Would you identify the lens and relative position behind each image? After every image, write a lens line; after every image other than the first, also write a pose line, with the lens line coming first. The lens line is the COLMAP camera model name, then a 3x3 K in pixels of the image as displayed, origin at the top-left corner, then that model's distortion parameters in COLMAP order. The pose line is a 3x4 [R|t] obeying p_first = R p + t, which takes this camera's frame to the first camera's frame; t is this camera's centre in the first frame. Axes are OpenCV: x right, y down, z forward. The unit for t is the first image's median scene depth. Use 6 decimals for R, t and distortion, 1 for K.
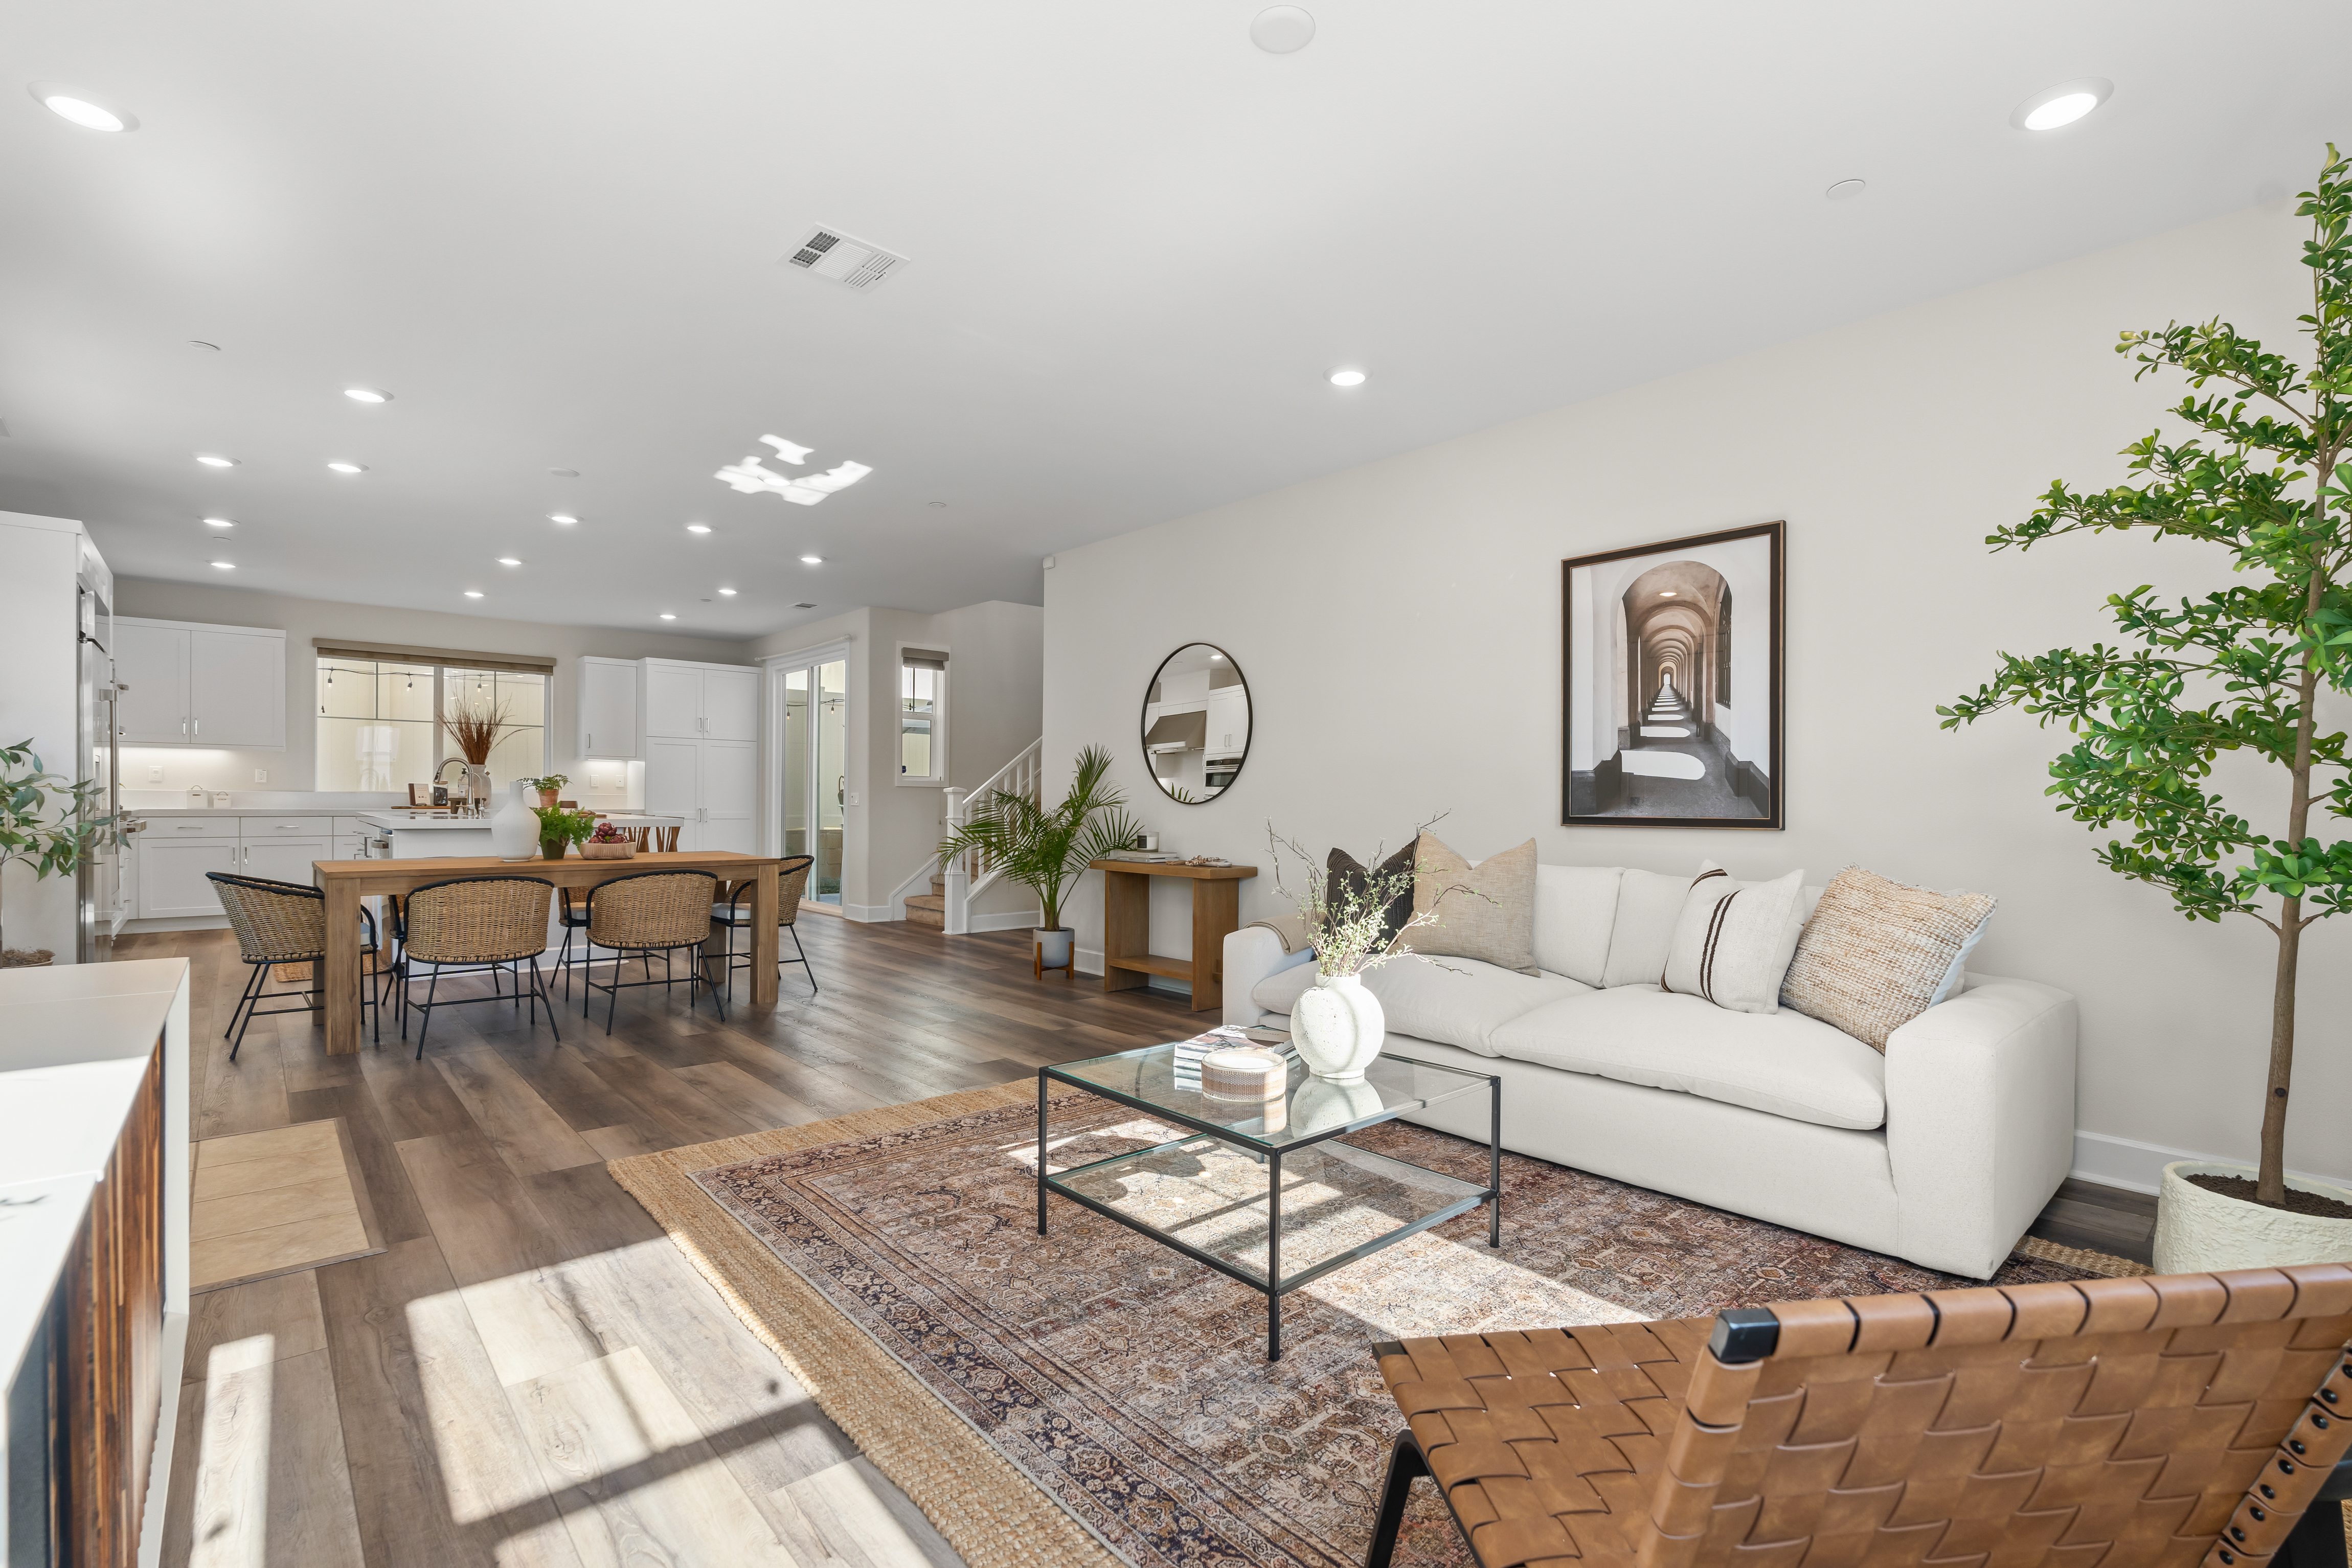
lens RADIAL K [[1037.2, 0, 1172.5], [0, 1037.2, 803.6], [0, 0, 1]] dist [-0.005323, 0.000797]
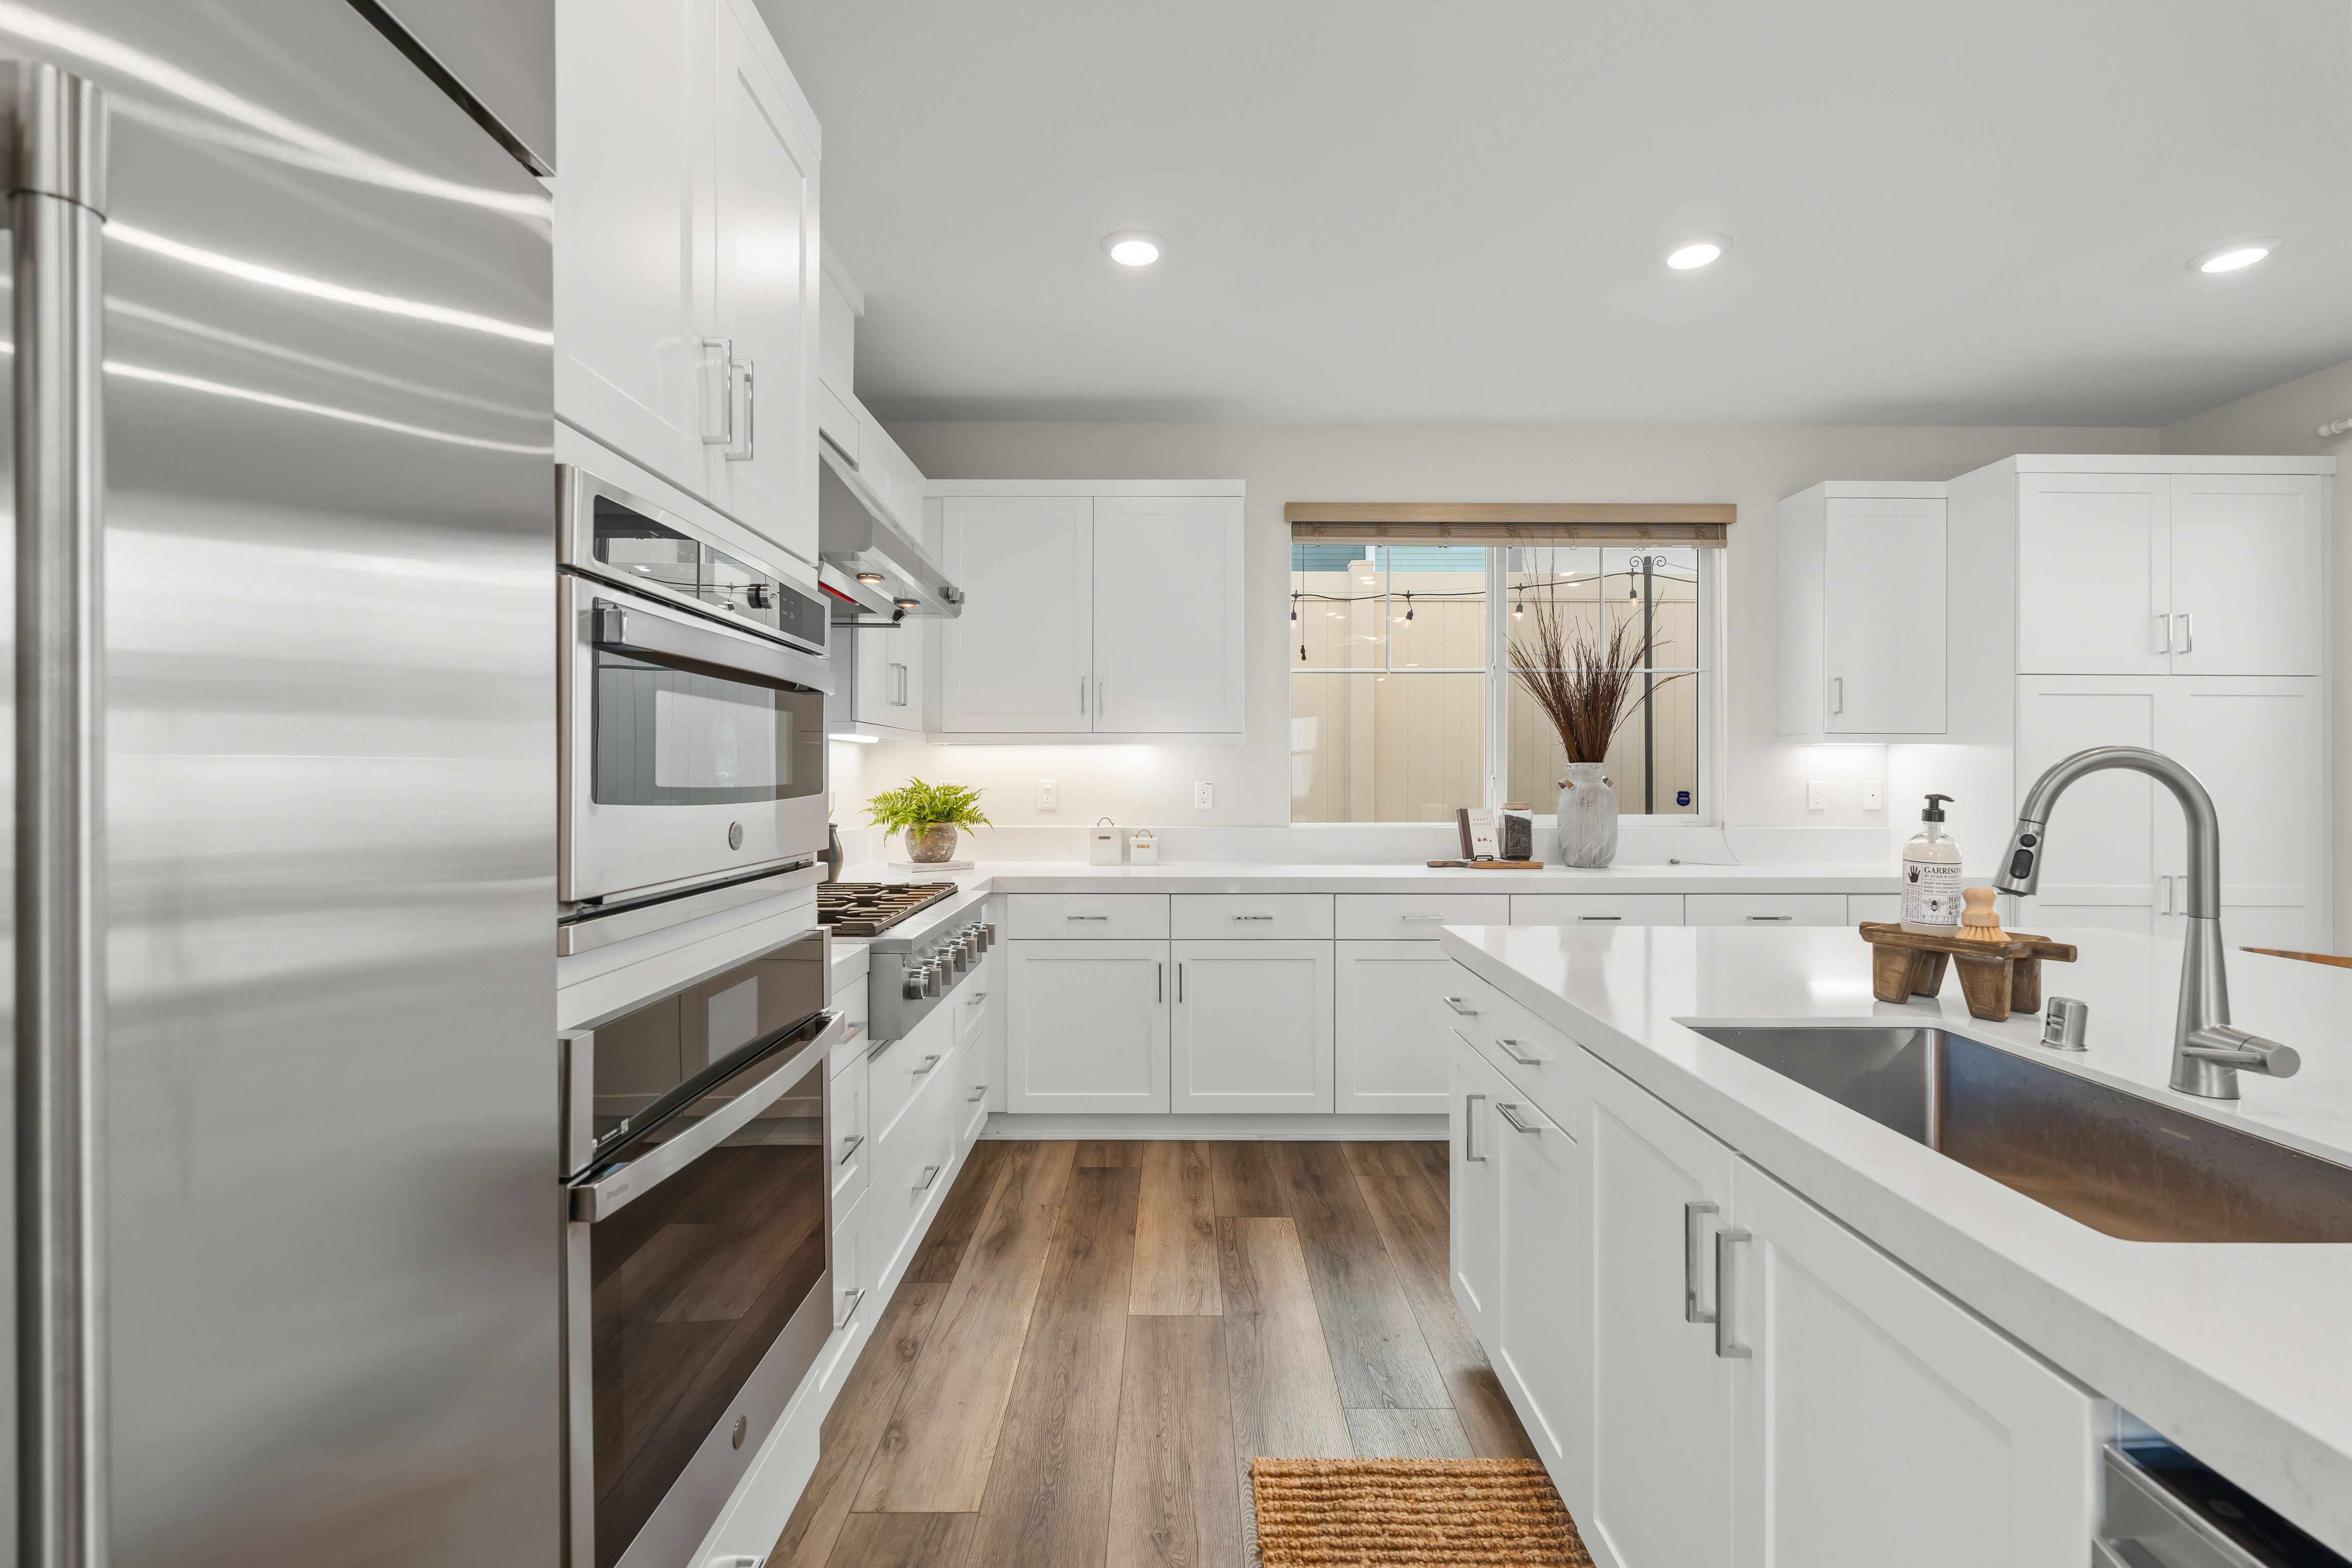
lens RADIAL K [[1037.2, 0, 1177.0], [0, 1037.2, 773.1], [0, 0, 1]] dist [-0.005323, 0.000797]
pose [[0.746250, -0.010429, -0.665584, -0.567129], [0.002859, 0.999918, -0.012462, -0.031660], [0.665659, 0.007397, 0.746219, 0.628612]]
